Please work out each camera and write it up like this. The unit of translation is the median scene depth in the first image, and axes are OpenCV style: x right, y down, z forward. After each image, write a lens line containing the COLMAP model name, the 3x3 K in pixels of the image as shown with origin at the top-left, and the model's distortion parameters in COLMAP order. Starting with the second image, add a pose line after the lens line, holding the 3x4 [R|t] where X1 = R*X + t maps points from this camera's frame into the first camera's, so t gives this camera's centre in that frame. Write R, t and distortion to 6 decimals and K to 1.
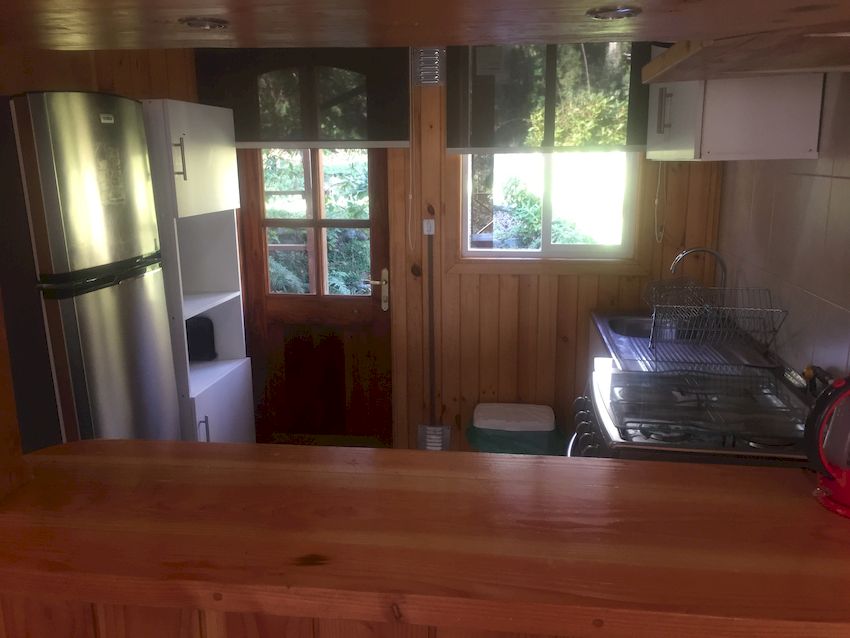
lens RADIAL K [[695.1, 0, 425.0], [0, 695.1, 319.0], [0, 0, 1]] dist [0.005105, -0.011731]
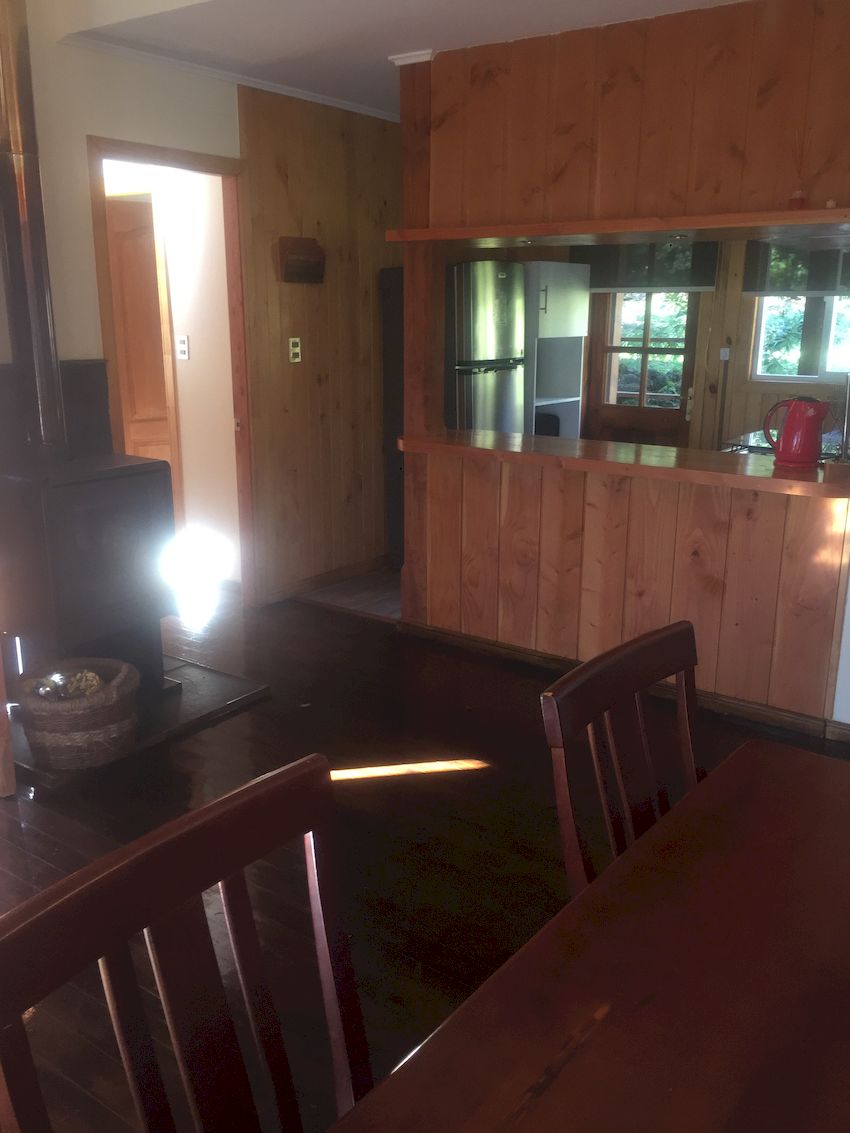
lens RADIAL K [[926.5, 0, 425.0], [0, 926.5, 566.5], [0, 0, 1]] dist [0.005105, -0.011731]
pose [[0.858302, 0.142618, -0.492927, 0.500567], [-0.120470, 0.989757, 0.076600, 0.223337], [0.498803, -0.006363, 0.866692, -0.890077]]
